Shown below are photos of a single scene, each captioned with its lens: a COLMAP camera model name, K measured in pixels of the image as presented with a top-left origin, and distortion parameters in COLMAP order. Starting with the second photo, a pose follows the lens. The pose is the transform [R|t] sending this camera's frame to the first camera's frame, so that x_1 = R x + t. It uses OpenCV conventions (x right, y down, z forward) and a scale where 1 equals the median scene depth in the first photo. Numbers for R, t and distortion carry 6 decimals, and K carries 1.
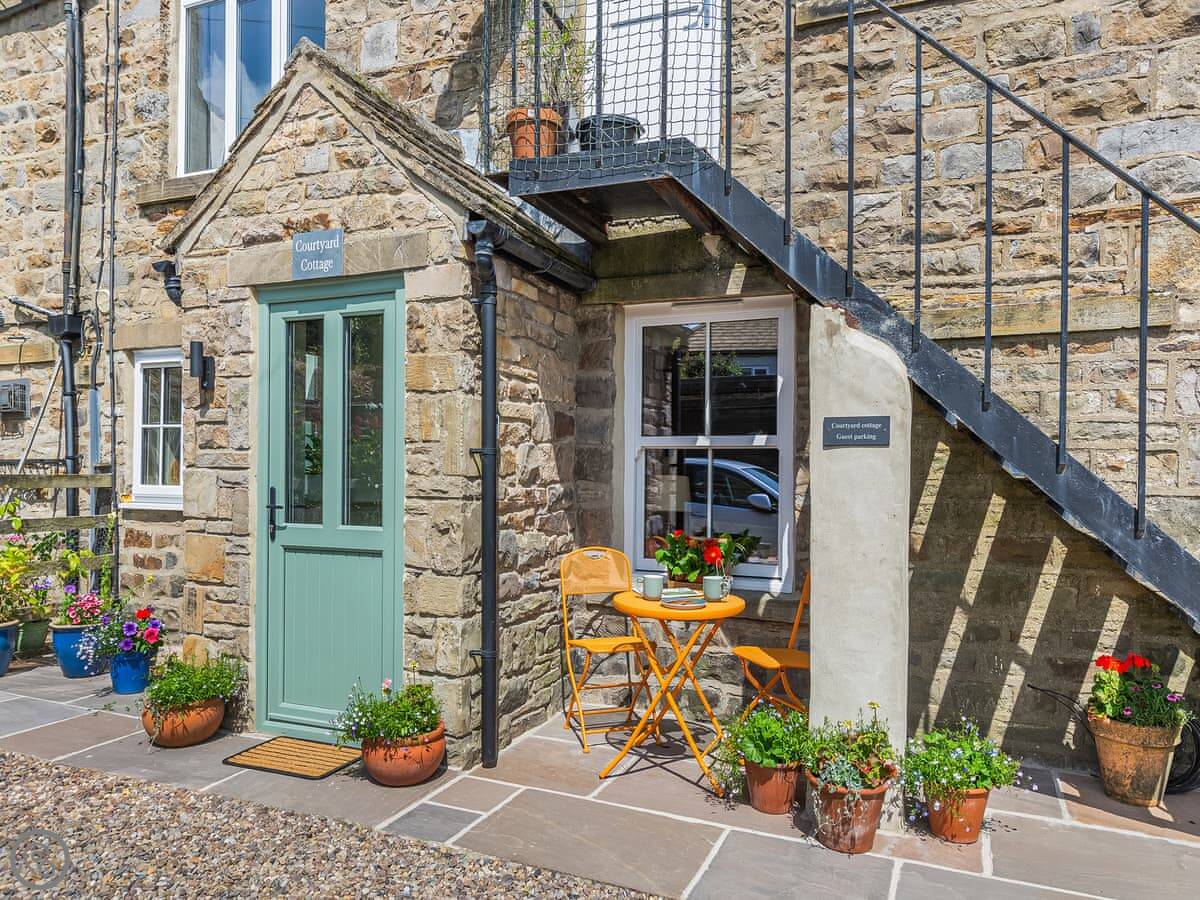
lens RADIAL K [[843.2, 0, 600.5], [0, 843.2, 479.5], [0, 0, 1]] dist [0.001185, 0.000083]
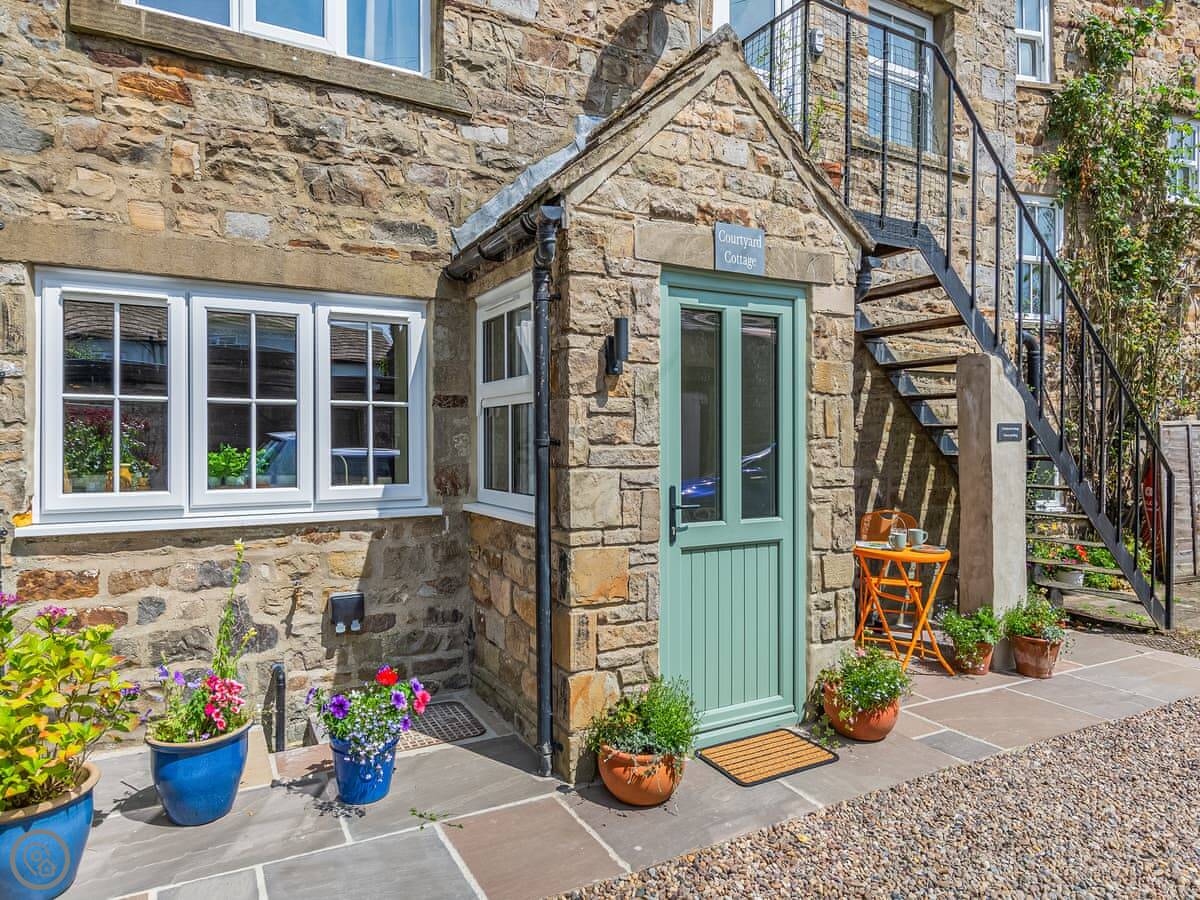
lens RADIAL K [[751.3, 0, 600.7], [0, 751.3, 435.0], [0, 0, 1]] dist [0.002209, 0.000317]
pose [[0.621592, -0.008146, 0.783299, -1.091707], [0.009515, 0.999951, 0.002849, -0.050074], [-0.783284, 0.005682, 0.621638, 0.557904]]
